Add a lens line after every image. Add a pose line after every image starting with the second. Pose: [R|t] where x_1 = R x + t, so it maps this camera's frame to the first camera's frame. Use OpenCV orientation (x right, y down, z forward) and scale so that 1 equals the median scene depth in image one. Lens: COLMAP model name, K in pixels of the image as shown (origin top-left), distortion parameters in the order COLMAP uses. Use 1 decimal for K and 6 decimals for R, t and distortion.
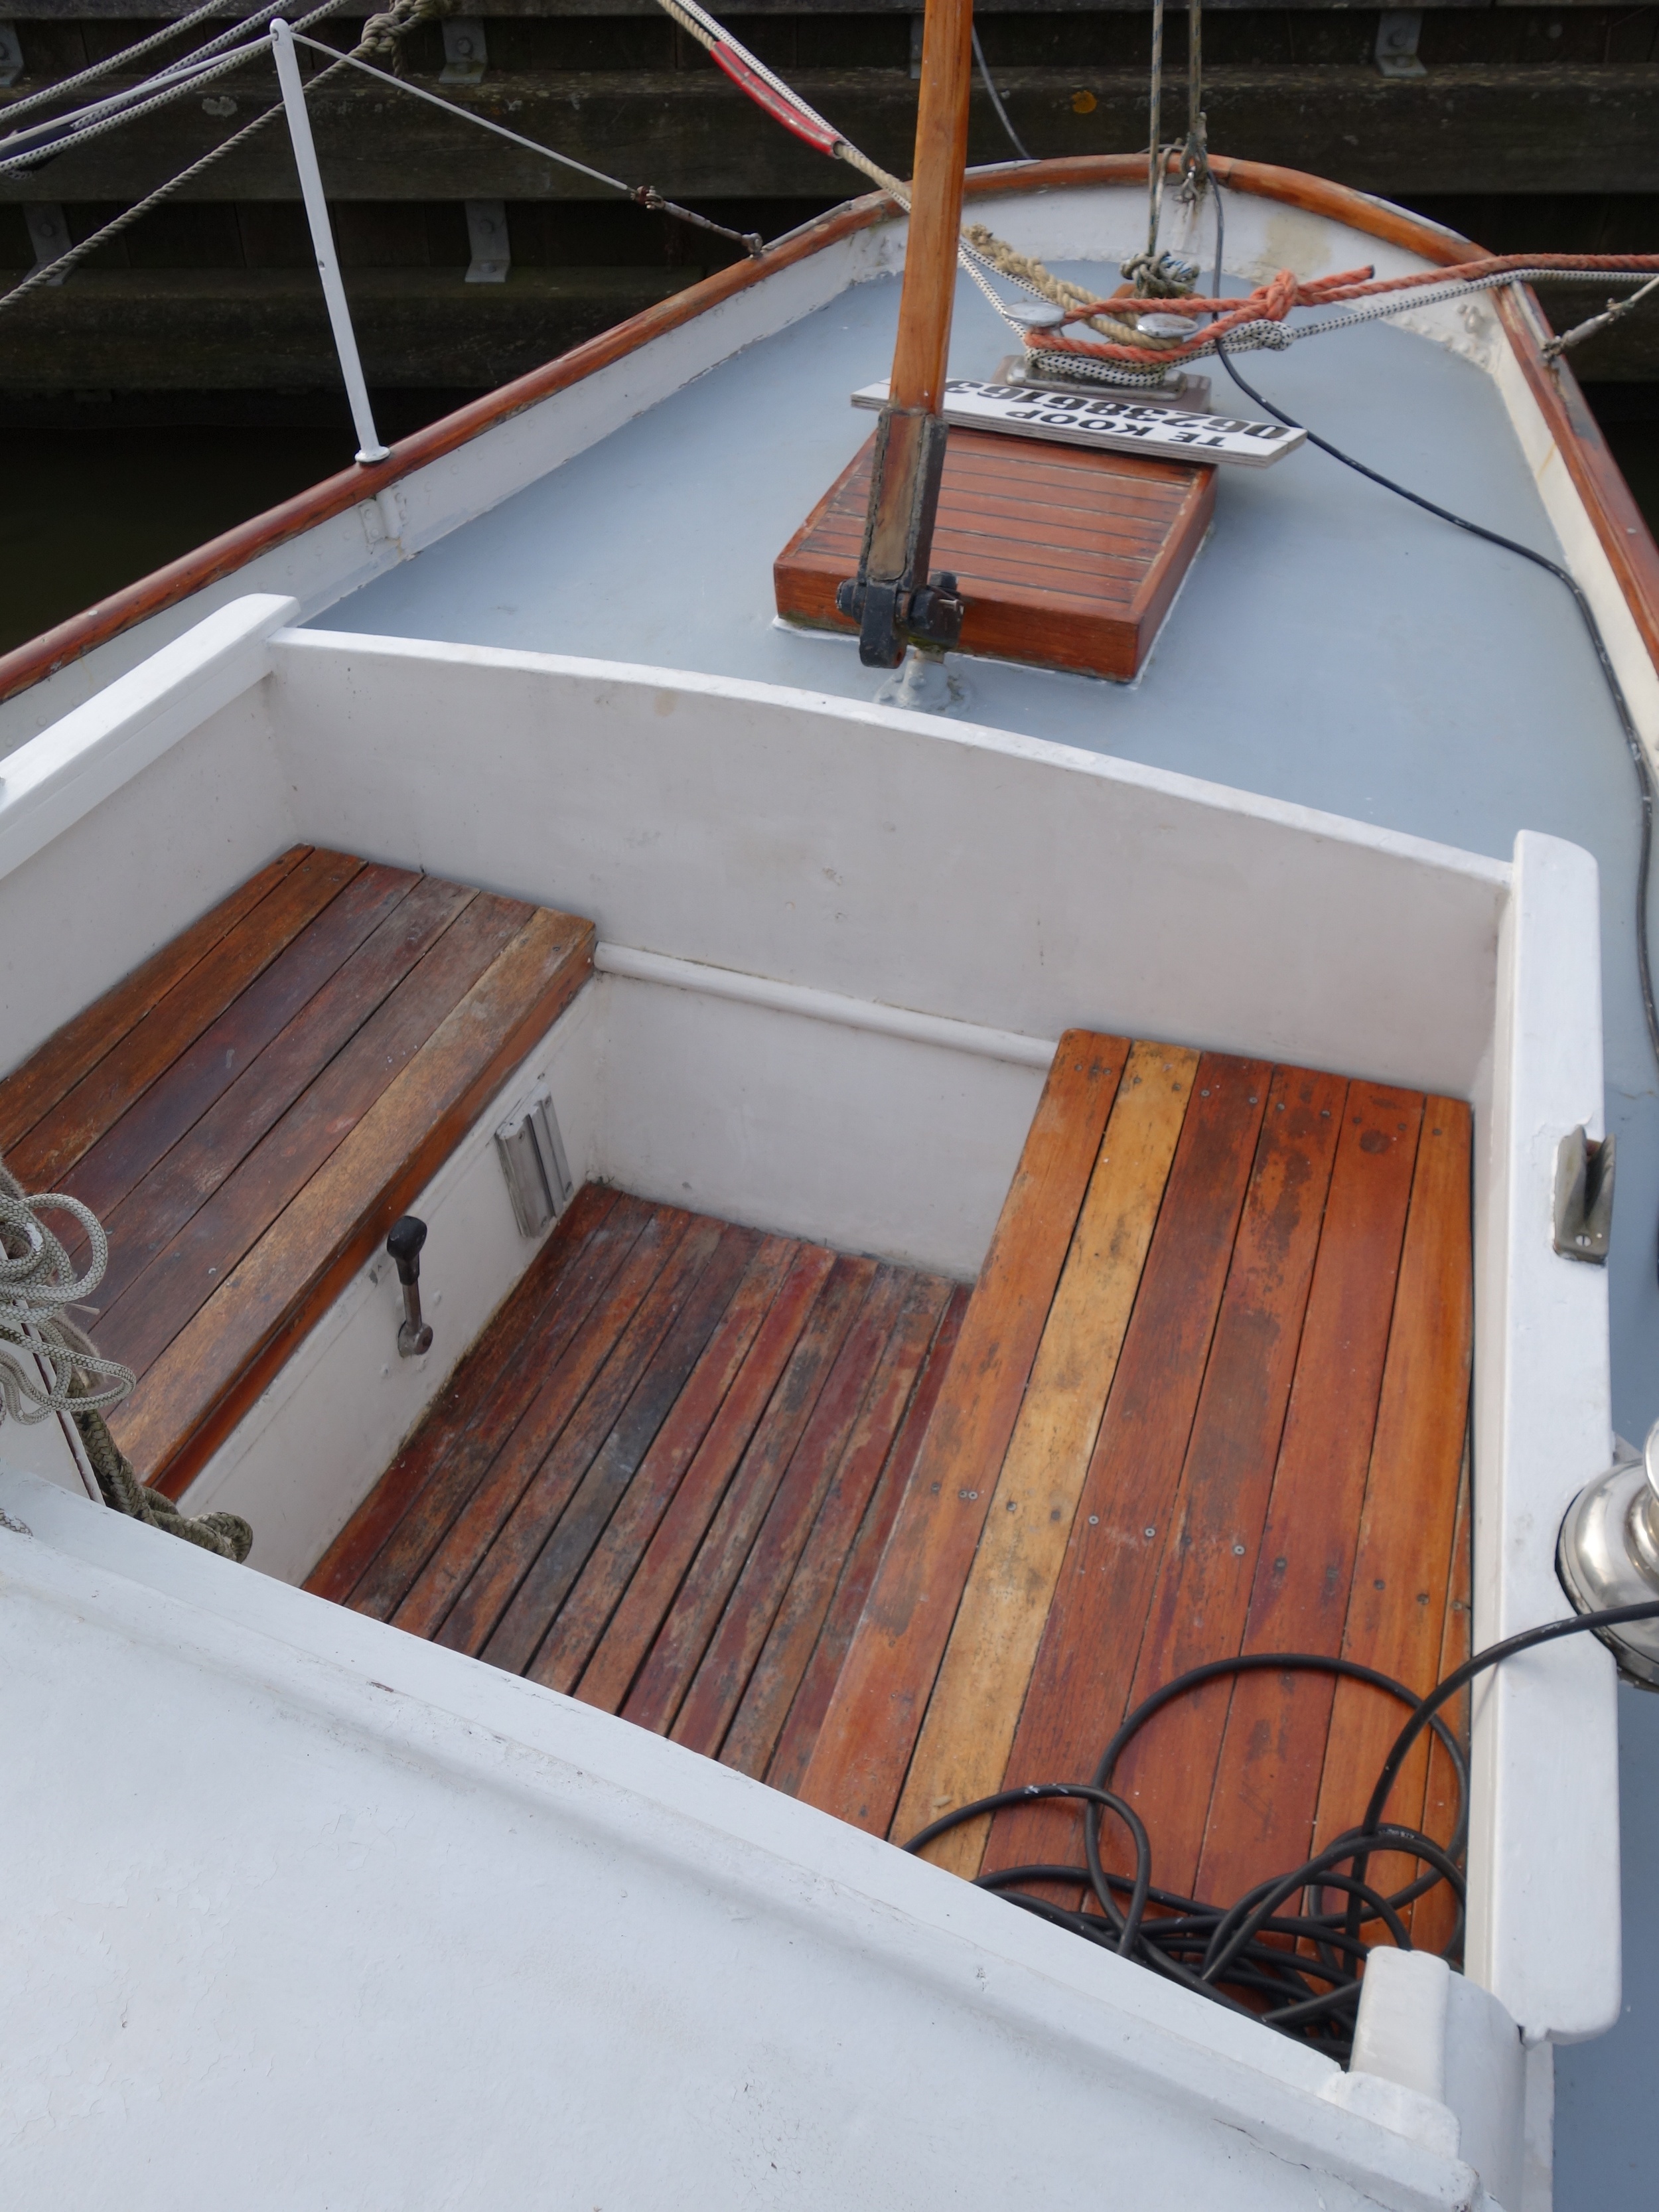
lens RADIAL K [[1953.9, 0, 829.5], [0, 1953.9, 1106.0], [0, 0, 1]] dist [0.001157, 0.001502]
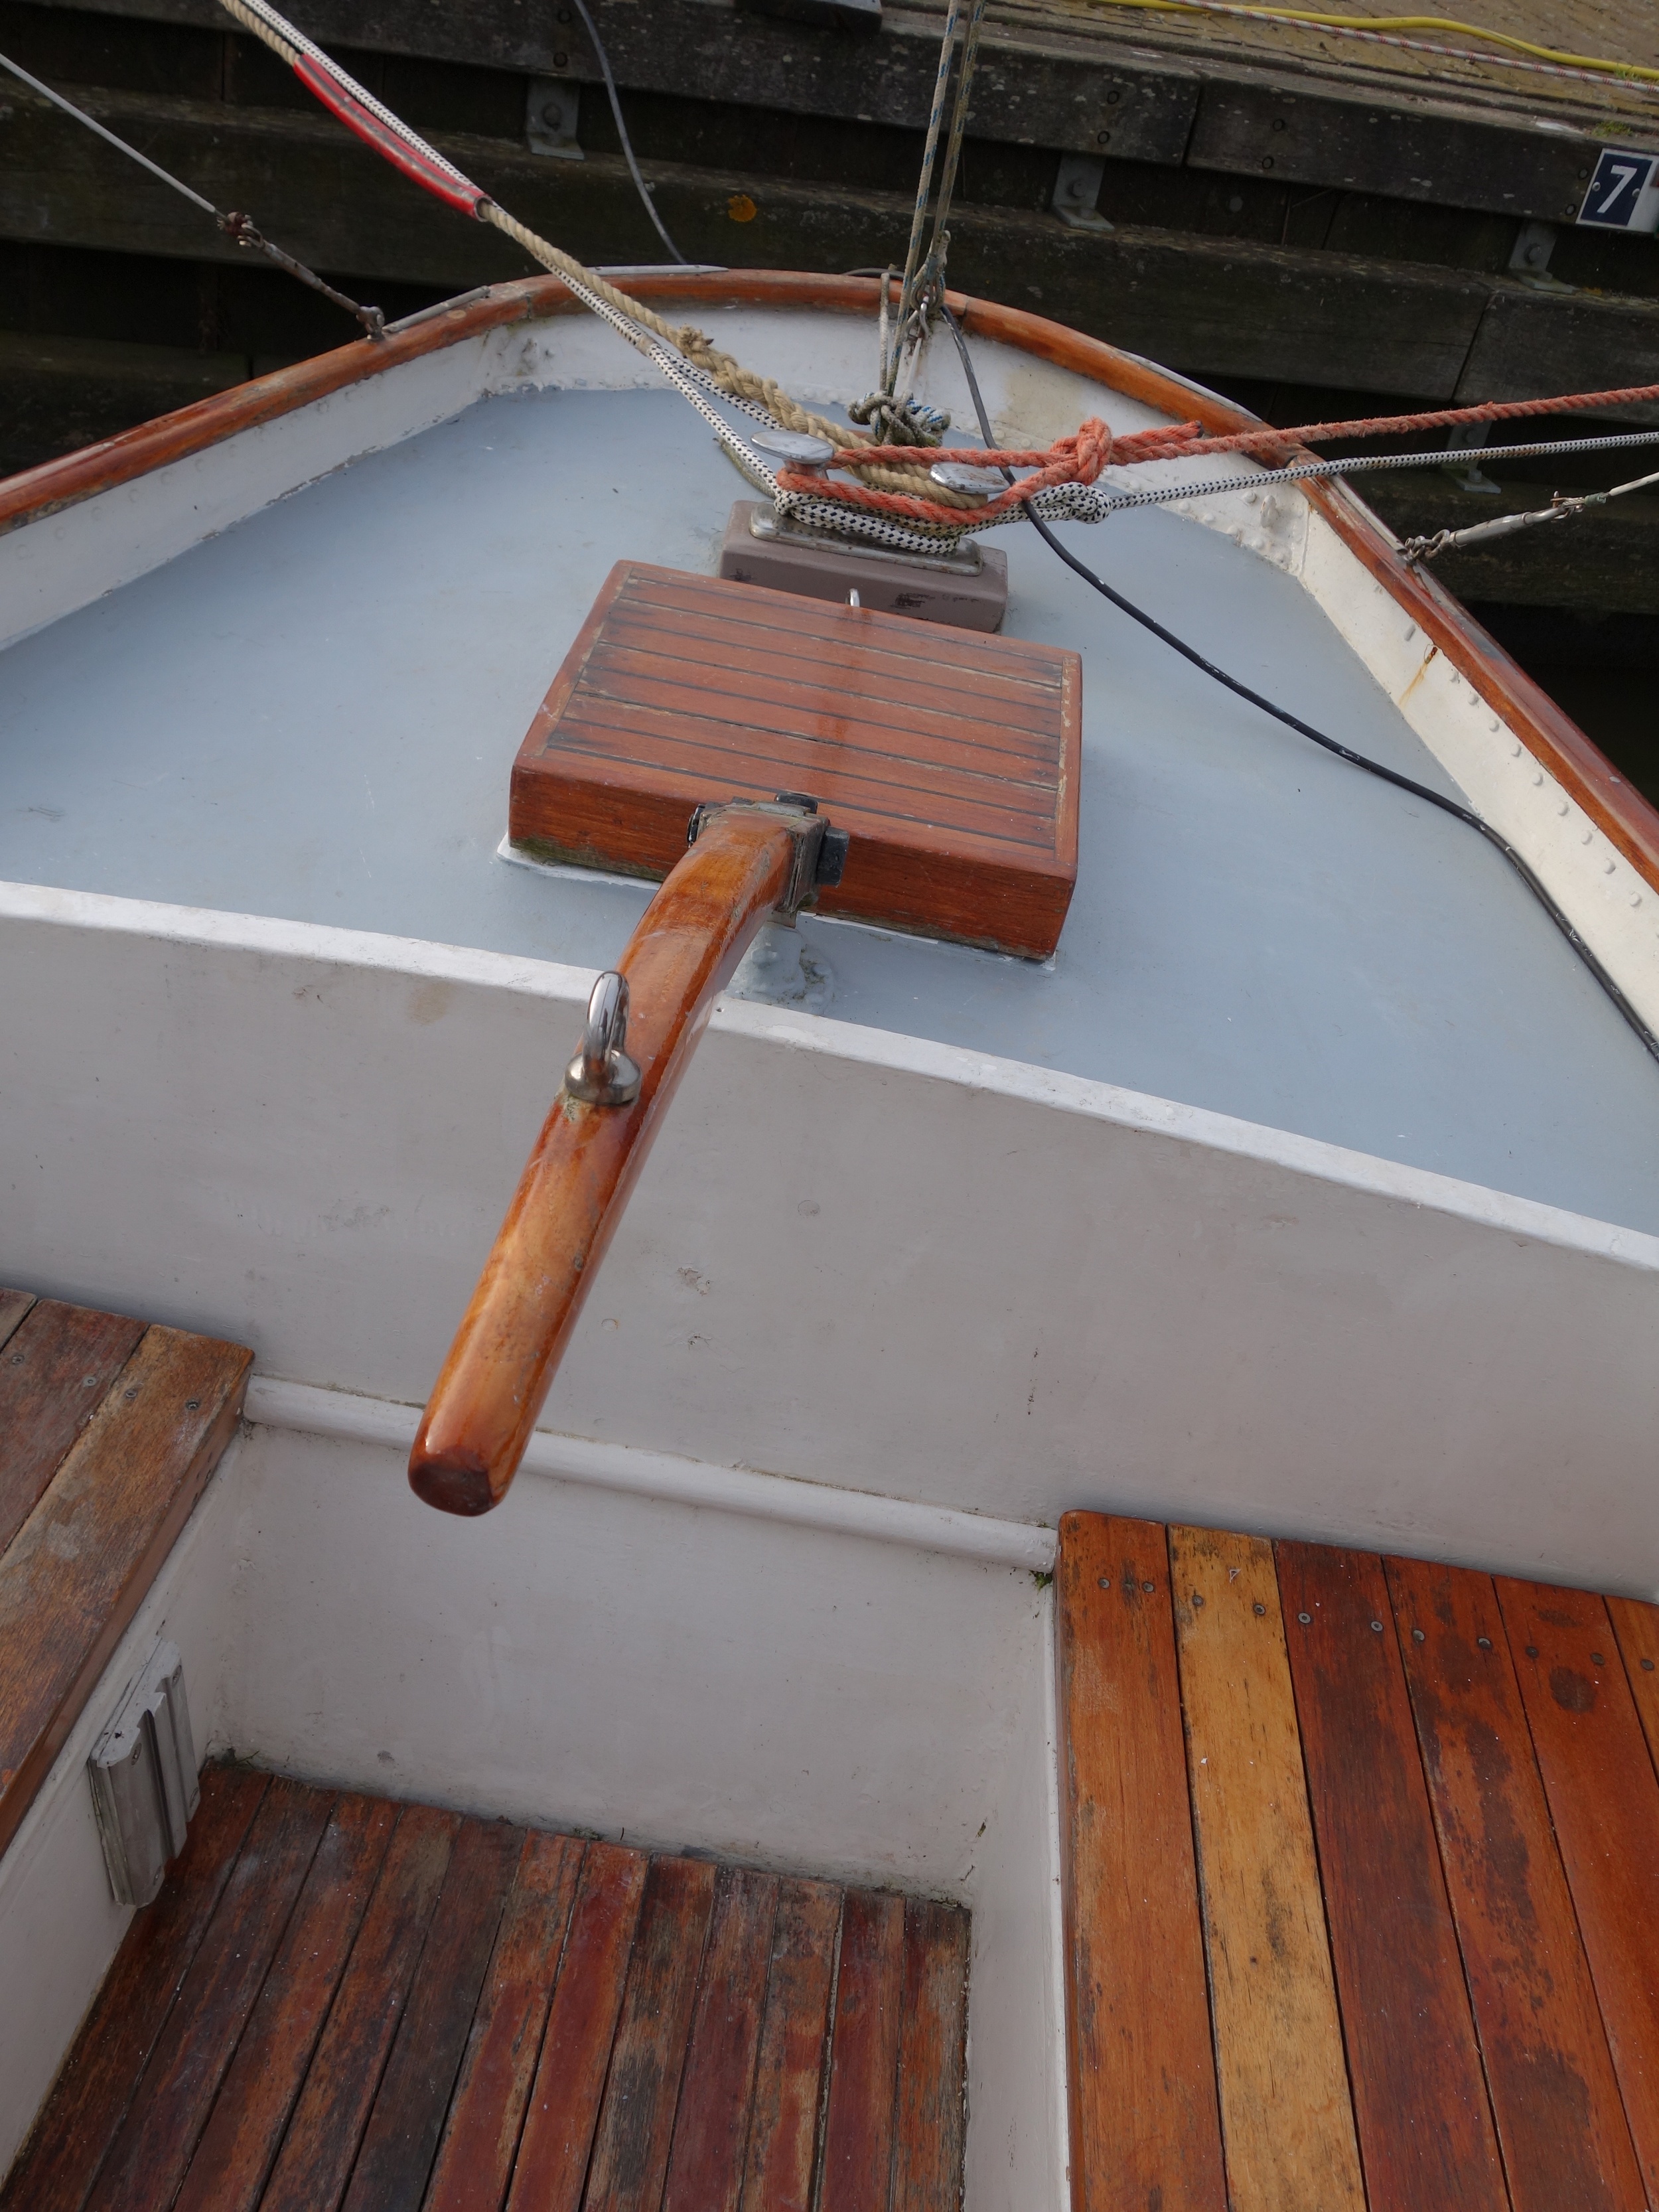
lens RADIAL K [[1953.9, 0, 829.5], [0, 1953.9, 1106.0], [0, 0, 1]] dist [0.001157, 0.001502]
pose [[0.950044, -0.005167, 0.312072, -0.137040], [0.033487, 0.995779, -0.085457, -0.109908], [-0.310313, 0.091638, 0.946207, 0.377280]]
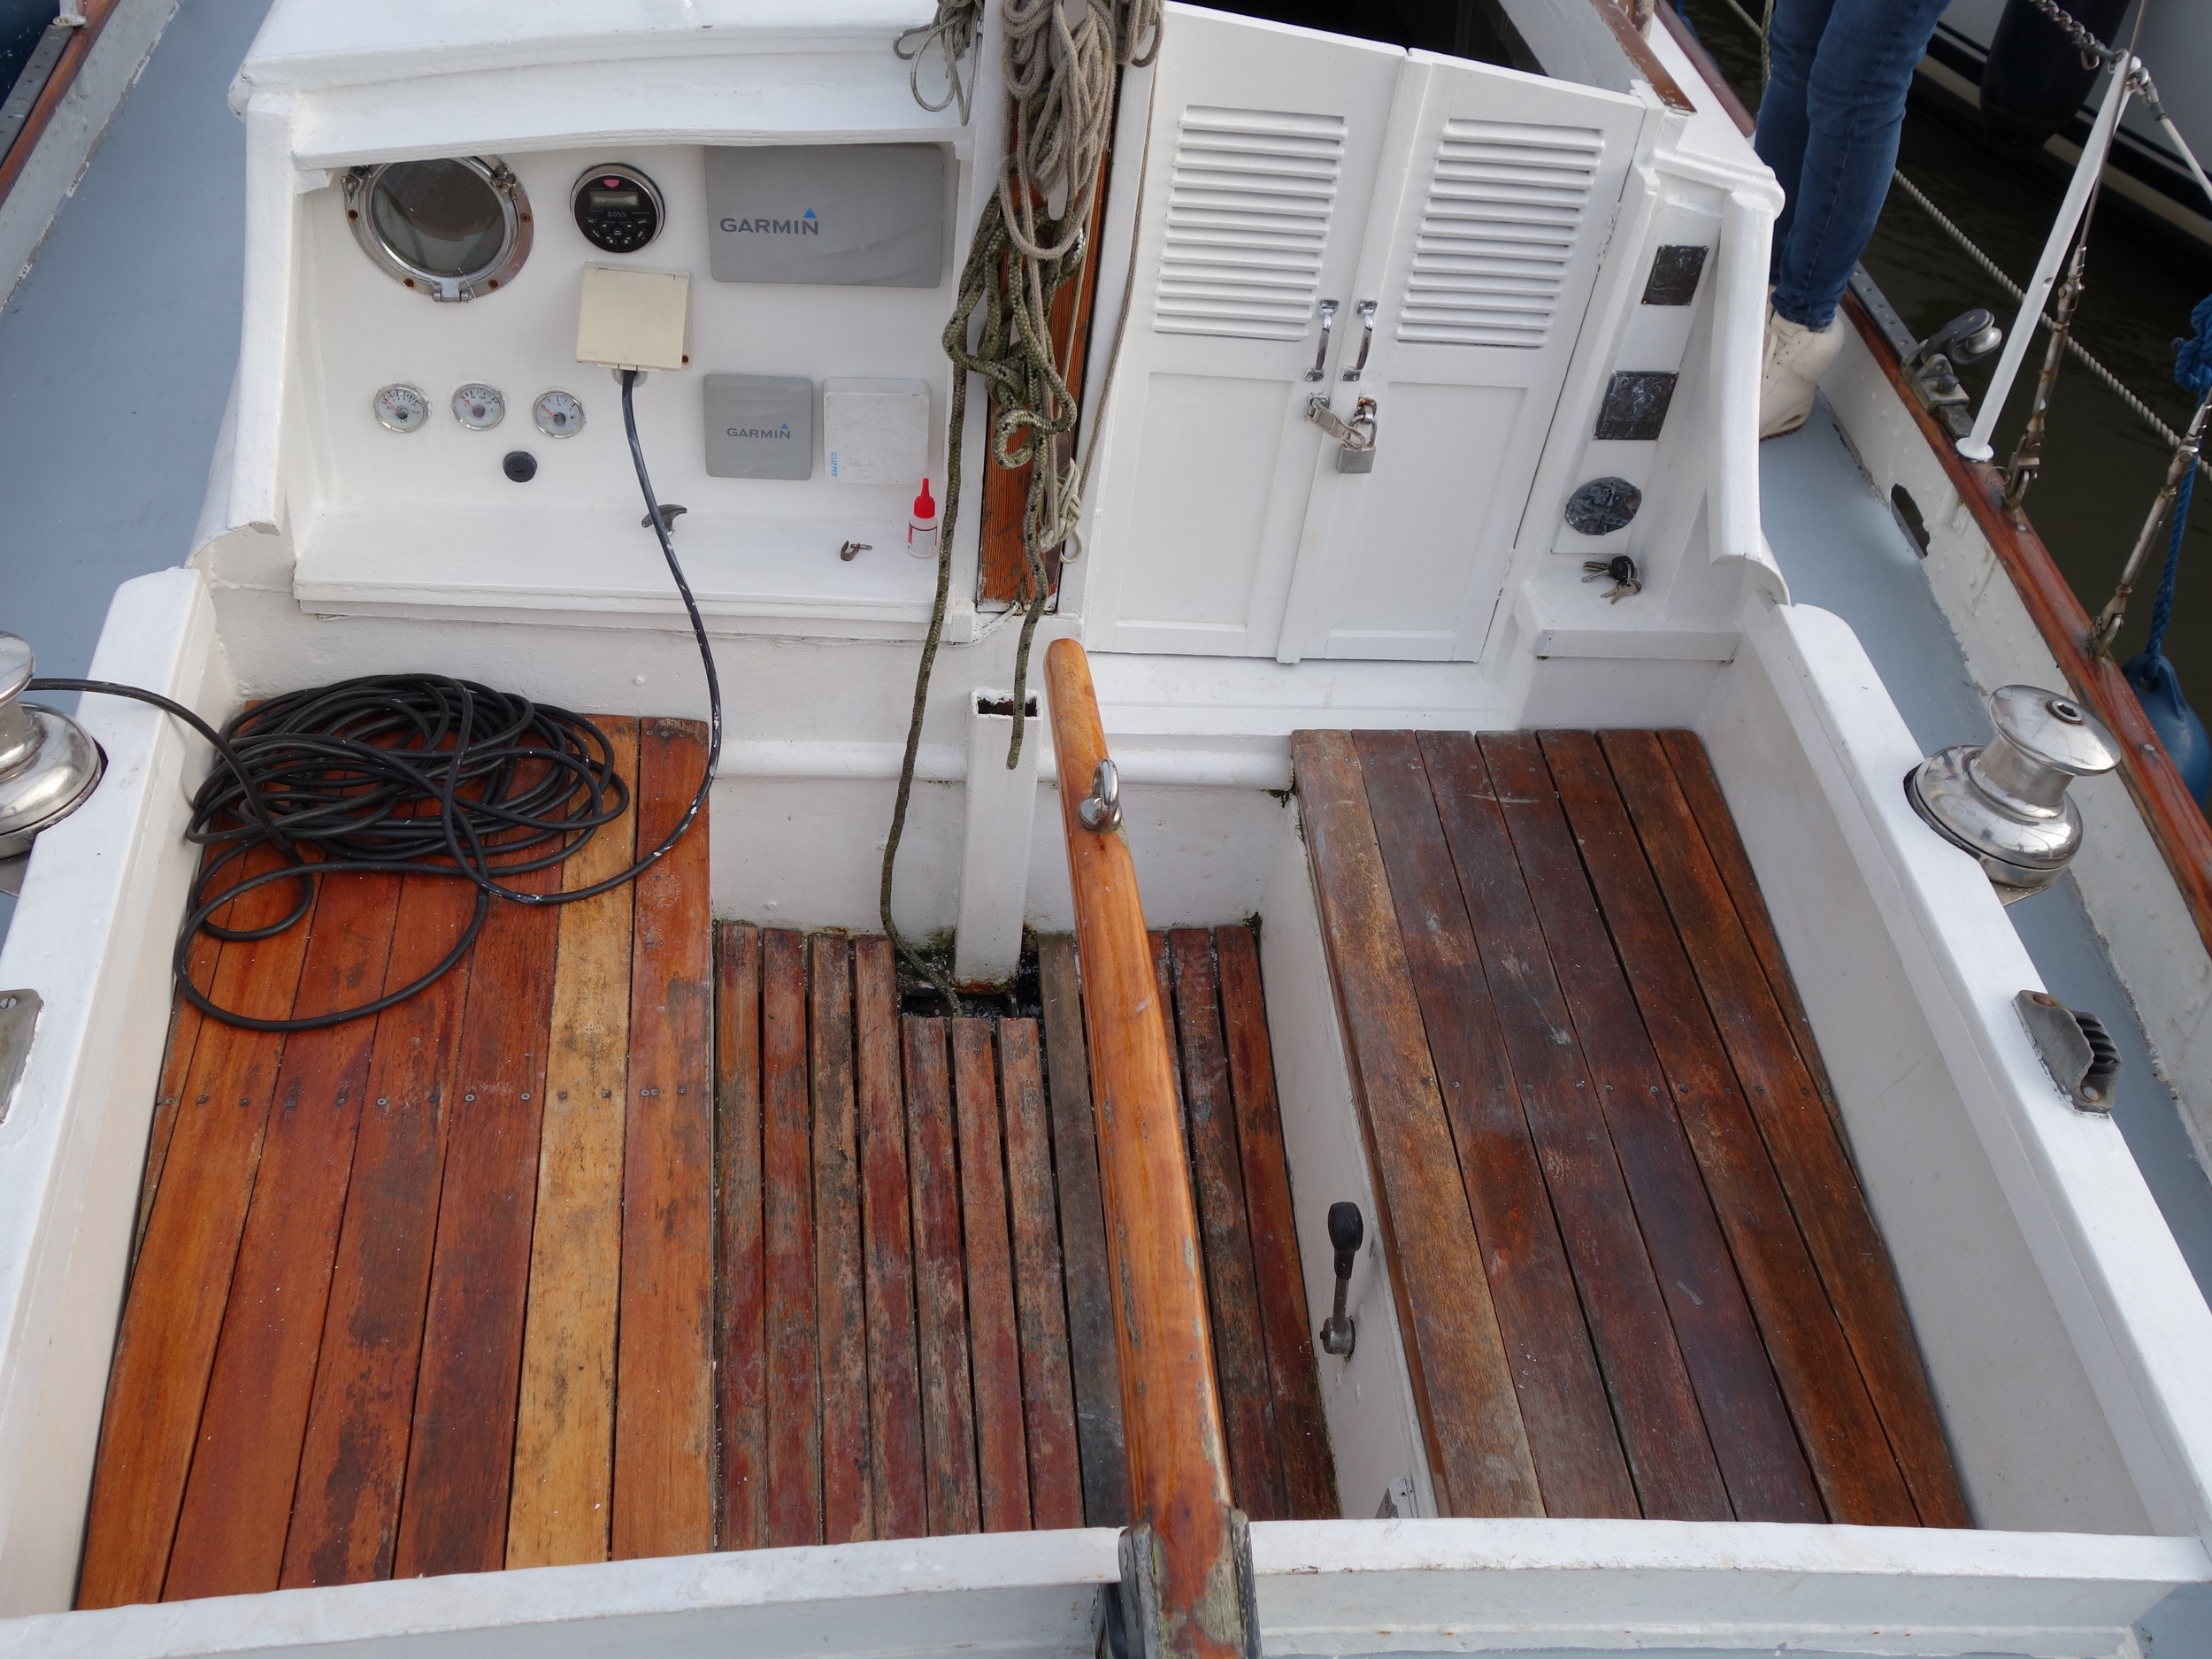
lens RADIAL K [[1954.0, 0, 1106.0], [0, 1954.0, 829.5], [0, 0, 1]] dist [0.001157, 0.001502]
pose [[-0.889604, 0.238526, -0.389500, 0.170156], [-0.370471, 0.121925, 0.920807, -0.657002], [0.267126, 0.963452, -0.020098, 0.702607]]
